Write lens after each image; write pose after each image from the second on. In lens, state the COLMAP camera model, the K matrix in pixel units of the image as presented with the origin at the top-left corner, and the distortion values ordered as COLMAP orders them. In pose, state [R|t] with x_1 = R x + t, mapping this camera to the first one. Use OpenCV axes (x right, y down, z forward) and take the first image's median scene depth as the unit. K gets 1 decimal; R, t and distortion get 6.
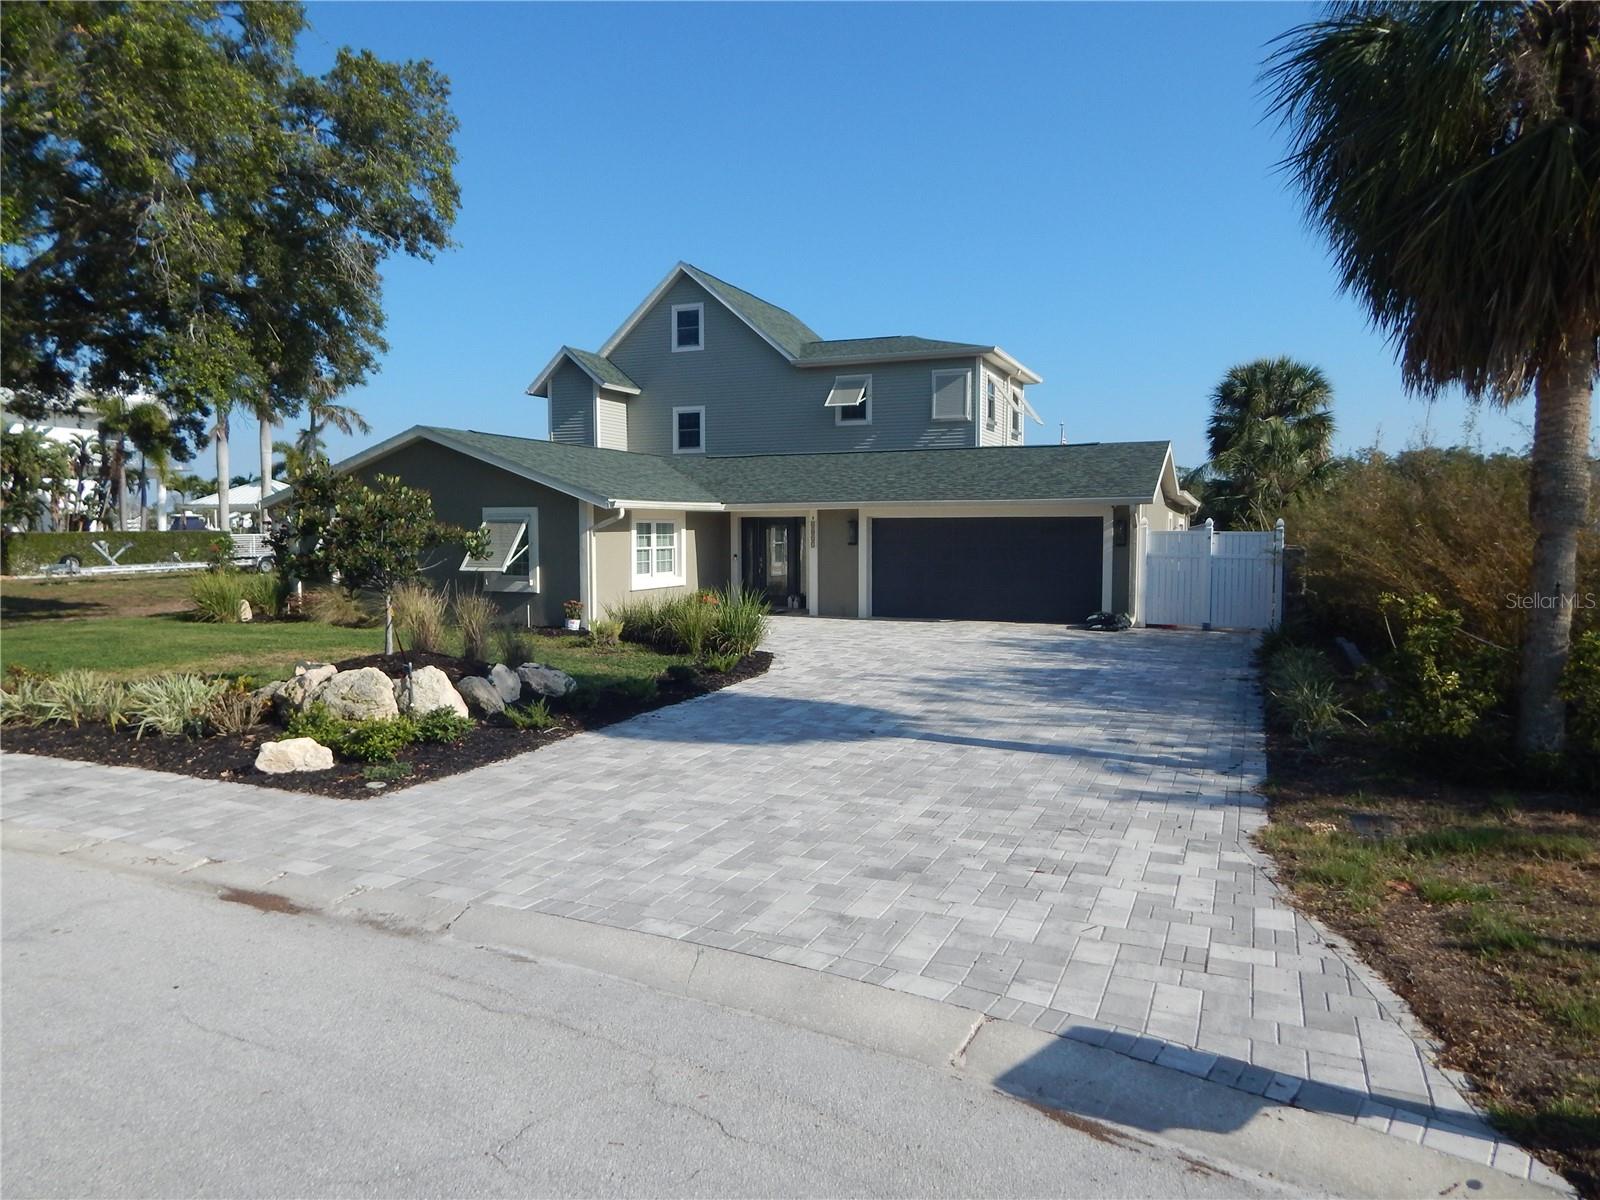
lens RADIAL K [[1080.5, 0, 794.4], [0, 1080.5, 581.1], [0, 0, 1]] dist [0.023139, -0.005032]
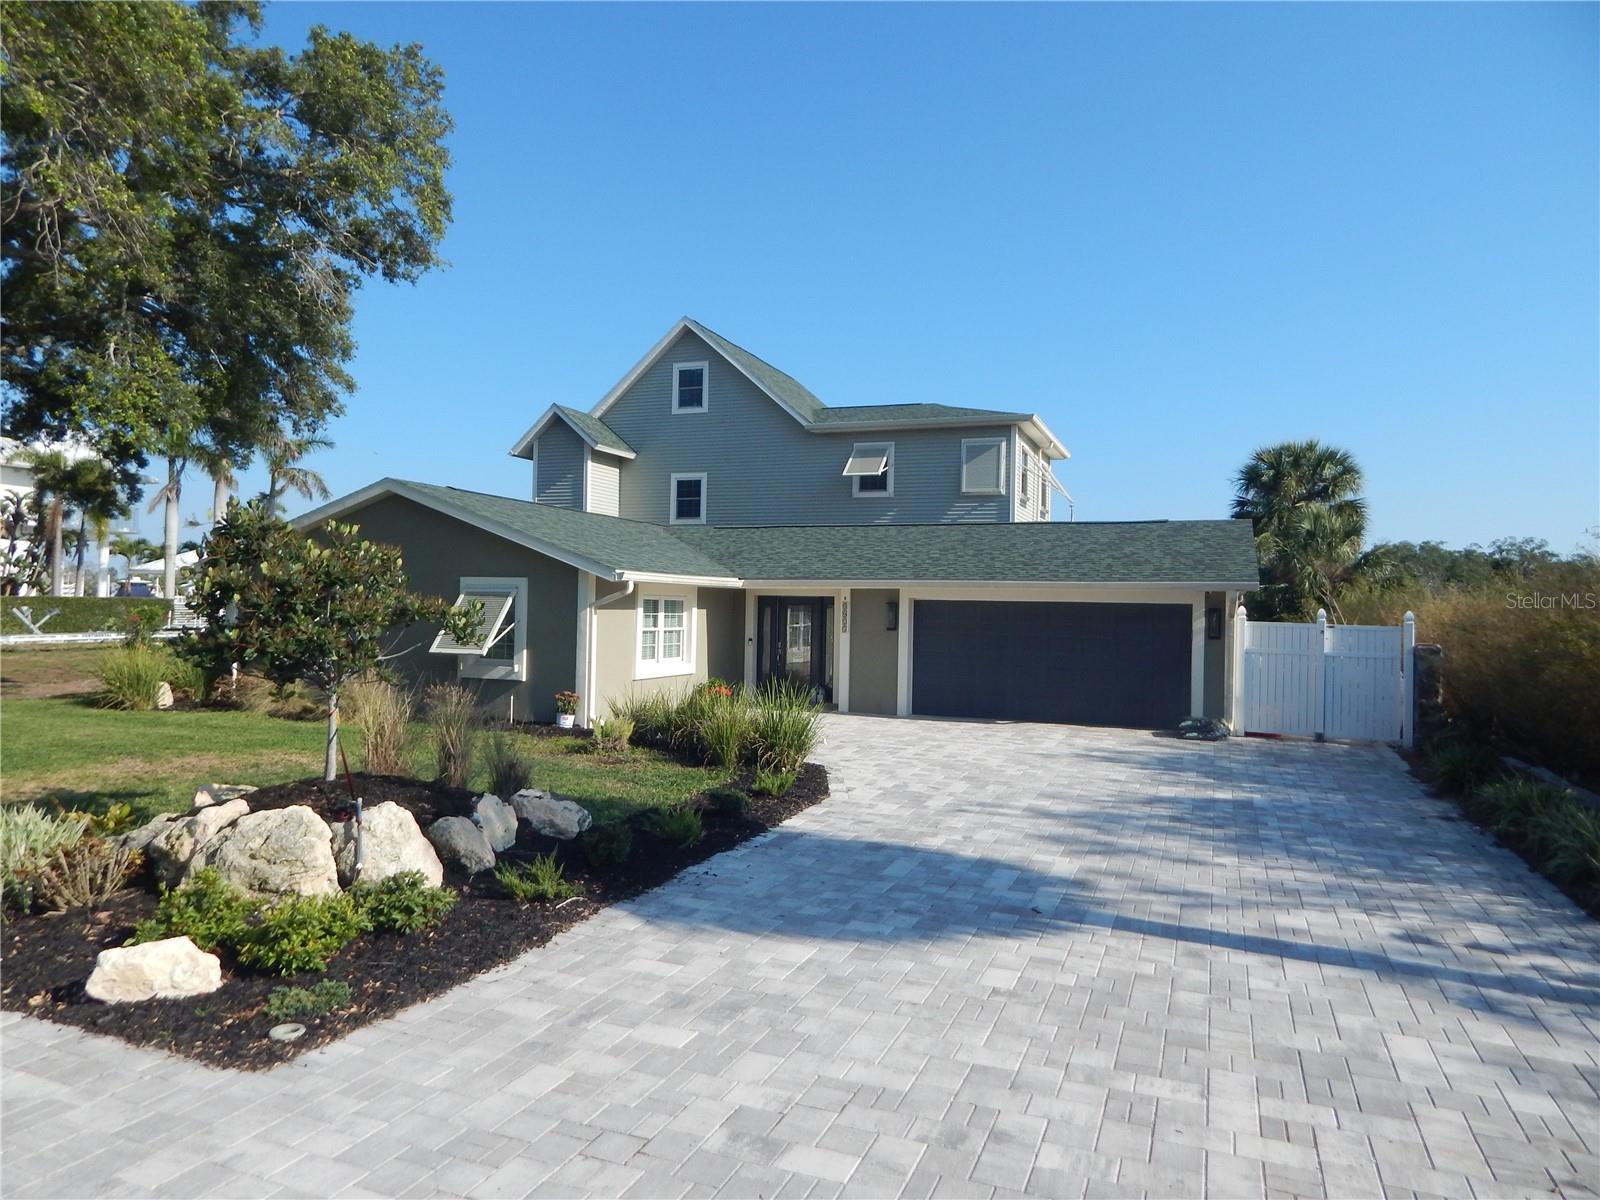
lens RADIAL K [[1080.5, 0, 794.4], [0, 1080.5, 581.1], [0, 0, 1]] dist [0.023139, -0.005032]
pose [[0.999292, 0.022958, 0.029790, -0.056740], [-0.020678, 0.996990, -0.074720, -0.007662], [-0.031416, 0.074051, 0.996760, 0.162860]]
